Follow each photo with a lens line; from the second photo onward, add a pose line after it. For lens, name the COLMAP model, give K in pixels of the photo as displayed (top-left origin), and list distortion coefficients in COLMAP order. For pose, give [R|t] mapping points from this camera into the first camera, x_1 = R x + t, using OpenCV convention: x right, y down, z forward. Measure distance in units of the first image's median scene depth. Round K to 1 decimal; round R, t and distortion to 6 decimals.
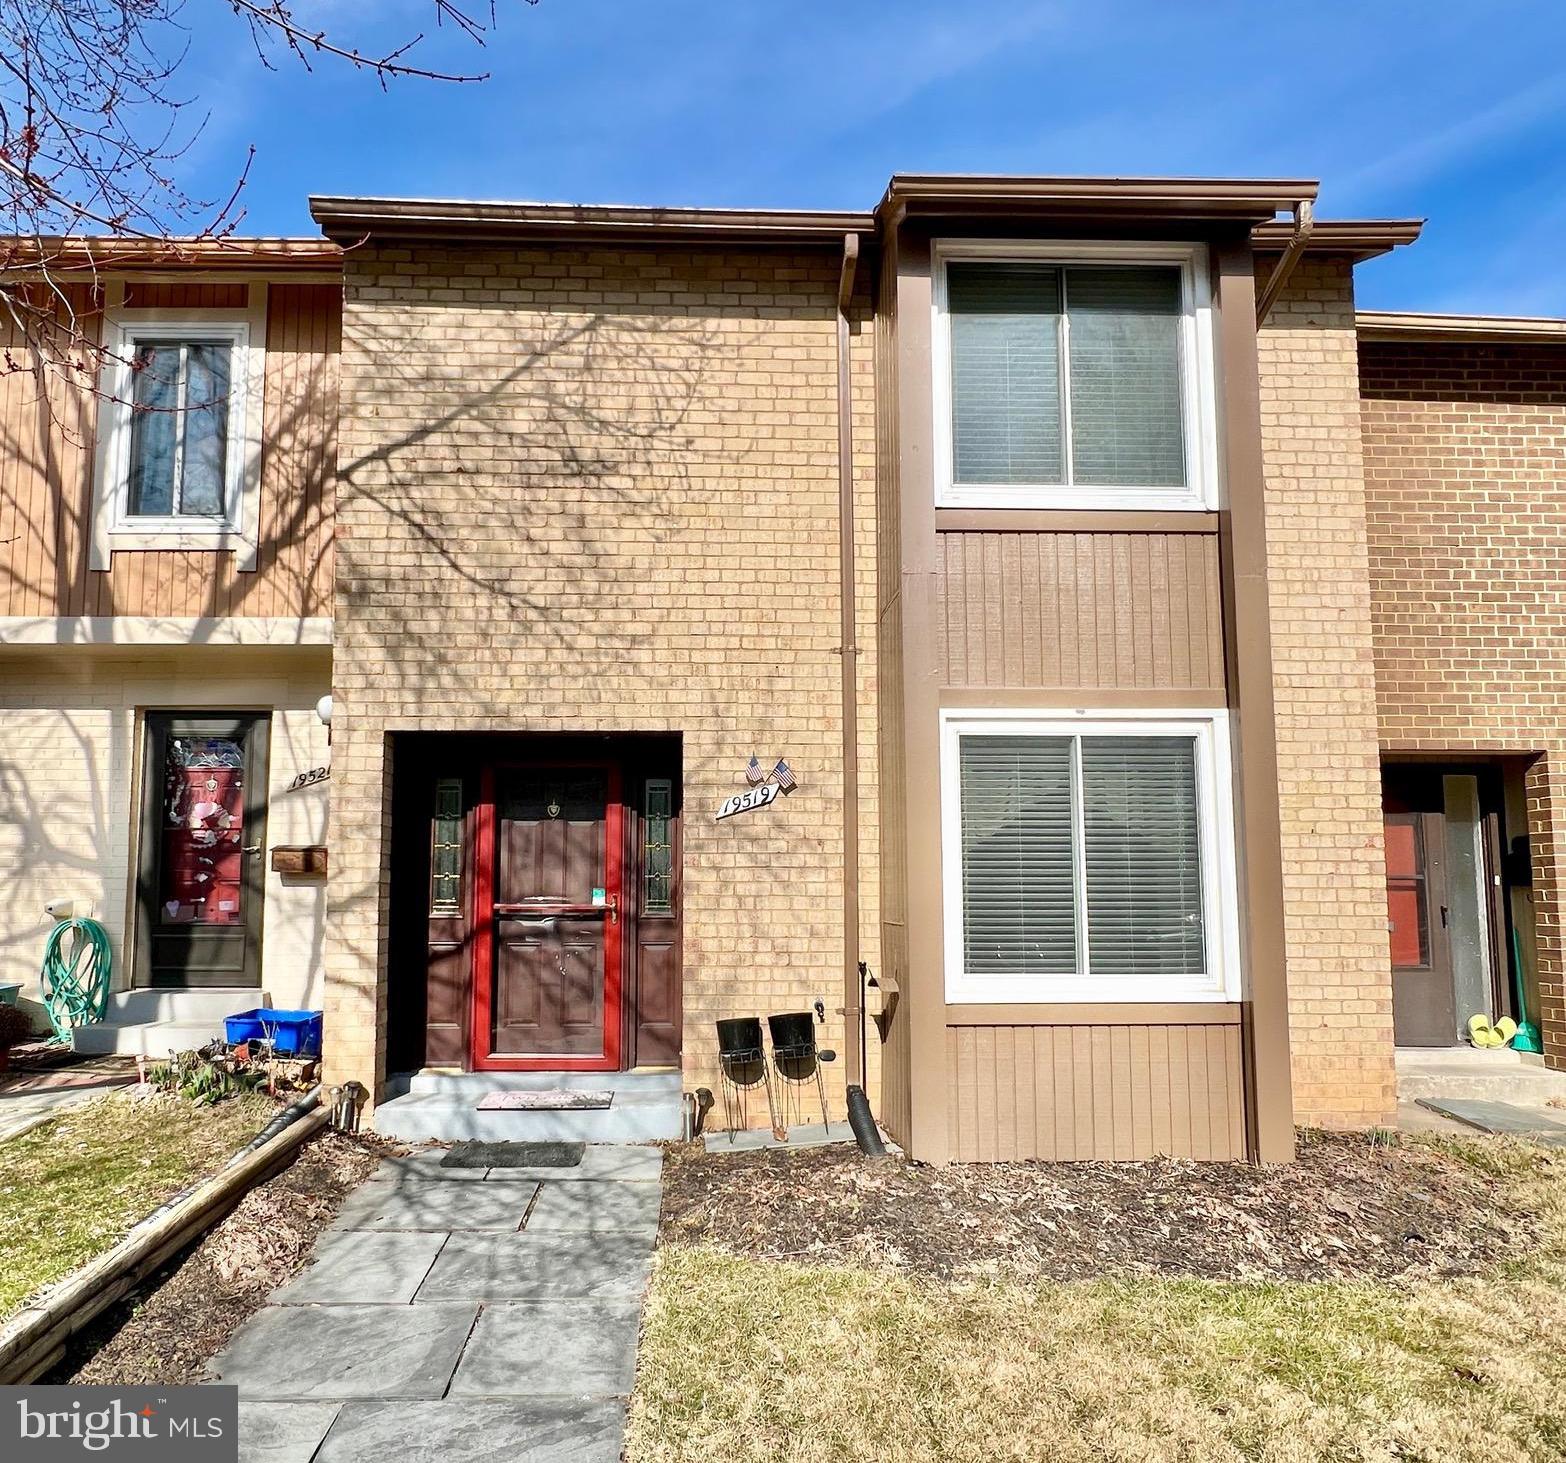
lens RADIAL K [[1076.5, 0, 783.9], [0, 1076.5, 799.9], [0, 0, 1]] dist [-0.002849, -0.002608]
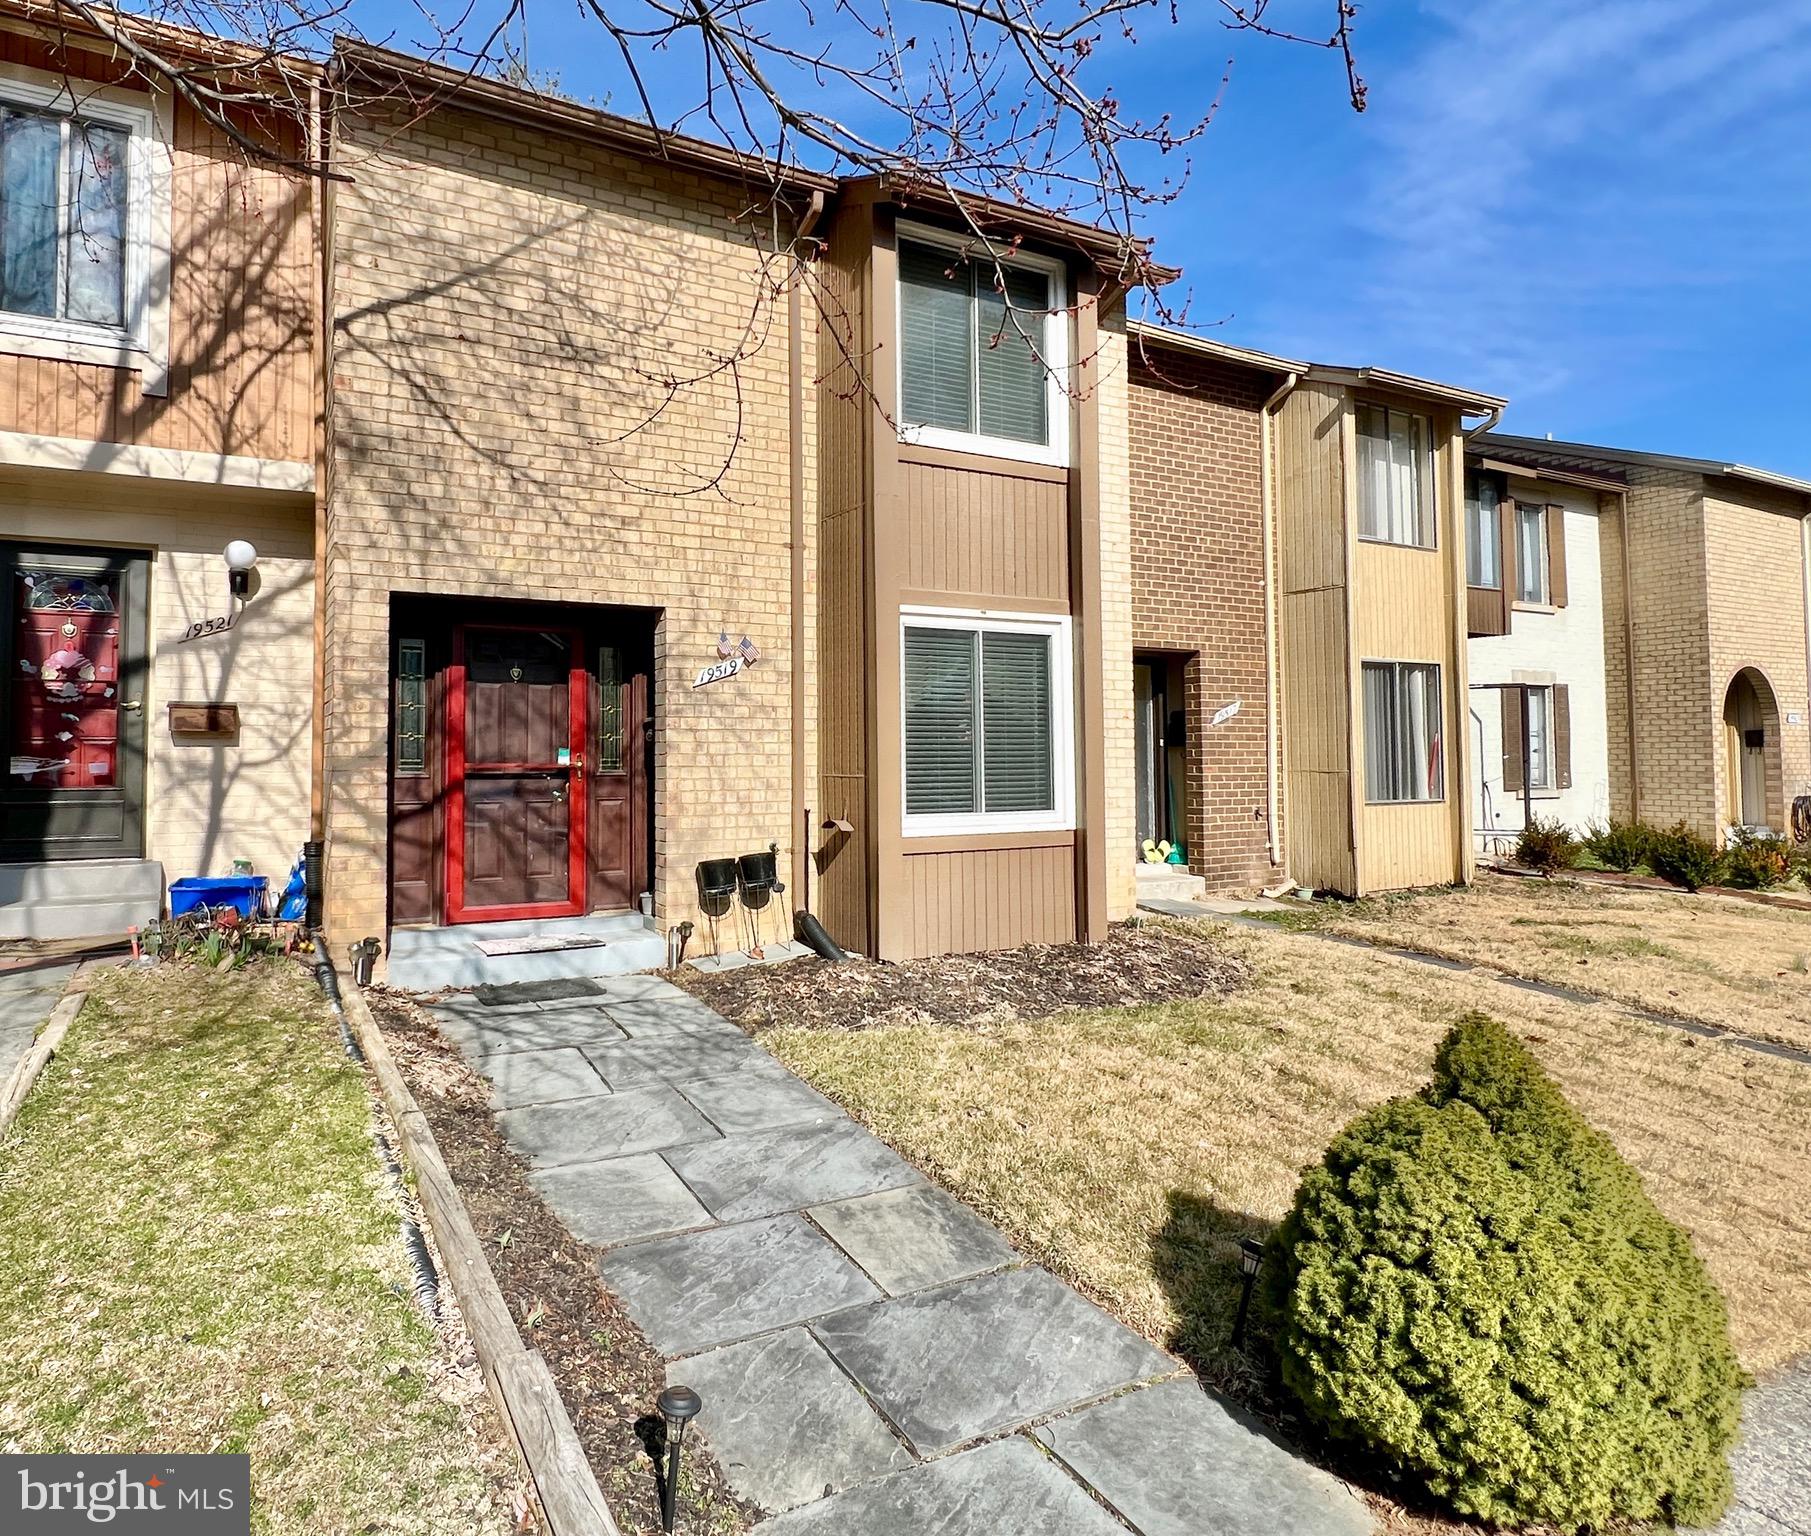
lens RADIAL K [[1148.7, 0, 903.7], [0, 1148.7, 705.5], [0, 0, 1]] dist [-0.005228, -0.000821]
pose [[0.873879, 0.017241, 0.485838, -0.449241], [-0.037505, 0.998783, 0.032016, -0.009577], [-0.484695, -0.046199, 0.873462, -0.162490]]
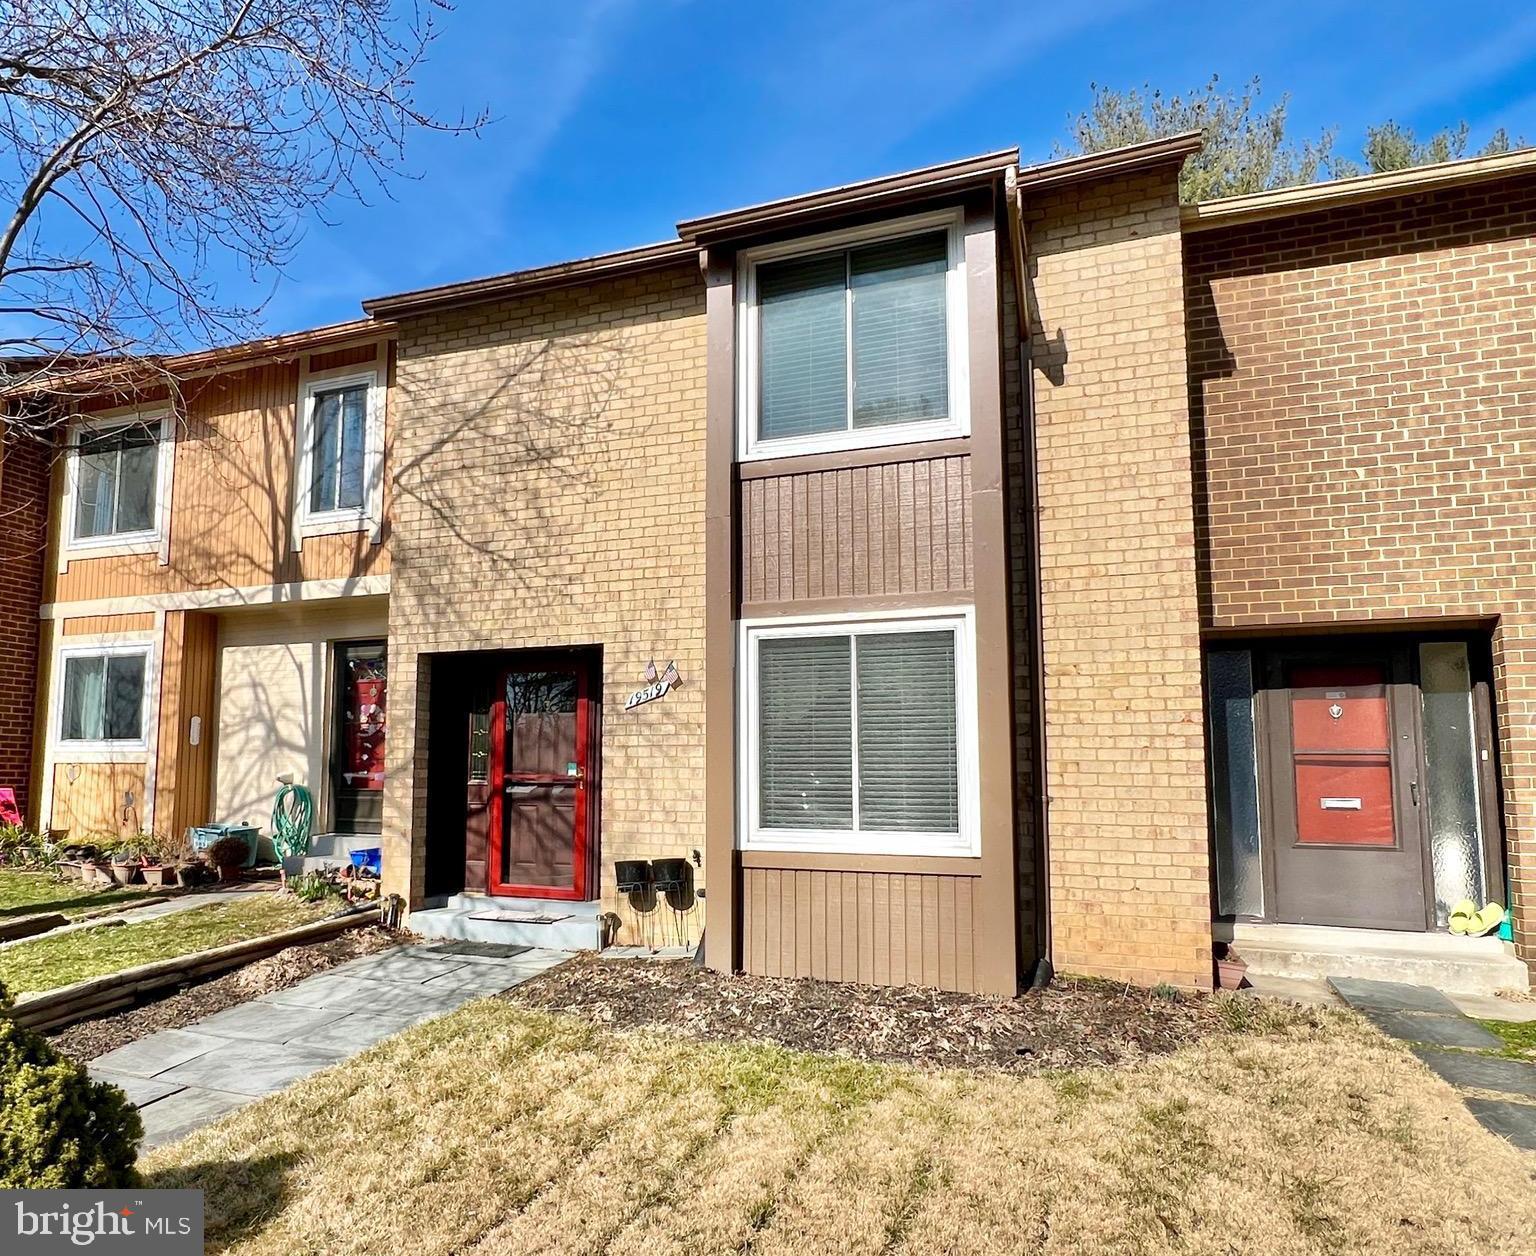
lens RADIAL K [[1212.5, 0, 766.6], [0, 1212.5, 650.0], [0, 0, 1]] dist [-0.001419, -0.005652]
pose [[0.905553, -0.042666, -0.422082, 0.714152], [0.031551, 0.998948, -0.033286, -0.000012], [0.423058, 0.016825, 0.905947, -0.268486]]
